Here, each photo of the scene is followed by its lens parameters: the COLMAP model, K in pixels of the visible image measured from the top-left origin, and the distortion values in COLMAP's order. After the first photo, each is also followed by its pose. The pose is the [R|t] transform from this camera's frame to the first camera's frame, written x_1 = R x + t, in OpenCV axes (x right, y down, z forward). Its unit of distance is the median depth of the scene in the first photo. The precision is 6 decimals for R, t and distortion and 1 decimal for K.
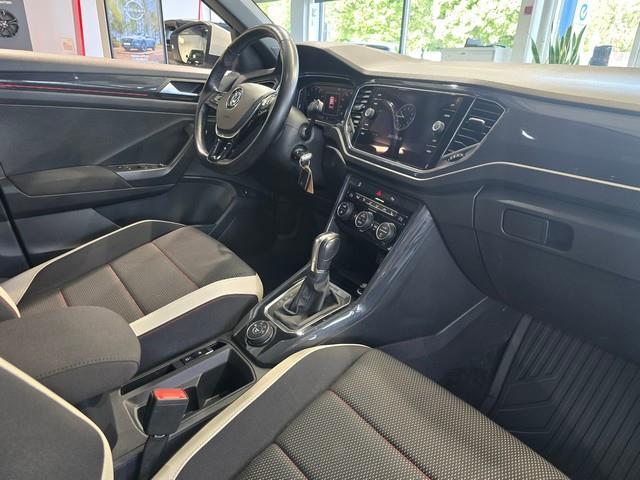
lens RADIAL K [[431.3, 0, 320.0], [0, 431.3, 240.0], [0, 0, 1]] dist [-0.002411, -0.004788]
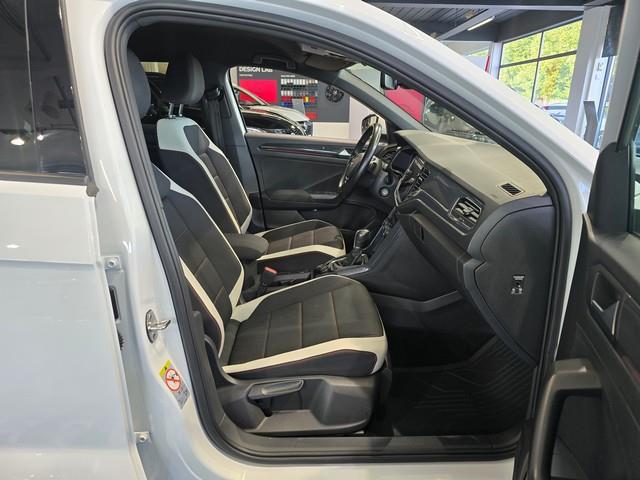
lens RADIAL K [[431.3, 0, 320.0], [0, 431.3, 240.0], [0, 0, 1]] dist [-0.002411, -0.004788]
pose [[0.789996, 0.146264, -0.595410, 0.771355], [-0.206493, 0.977865, -0.033762, 0.106143], [0.577293, 0.149620, 0.802712, -0.527444]]
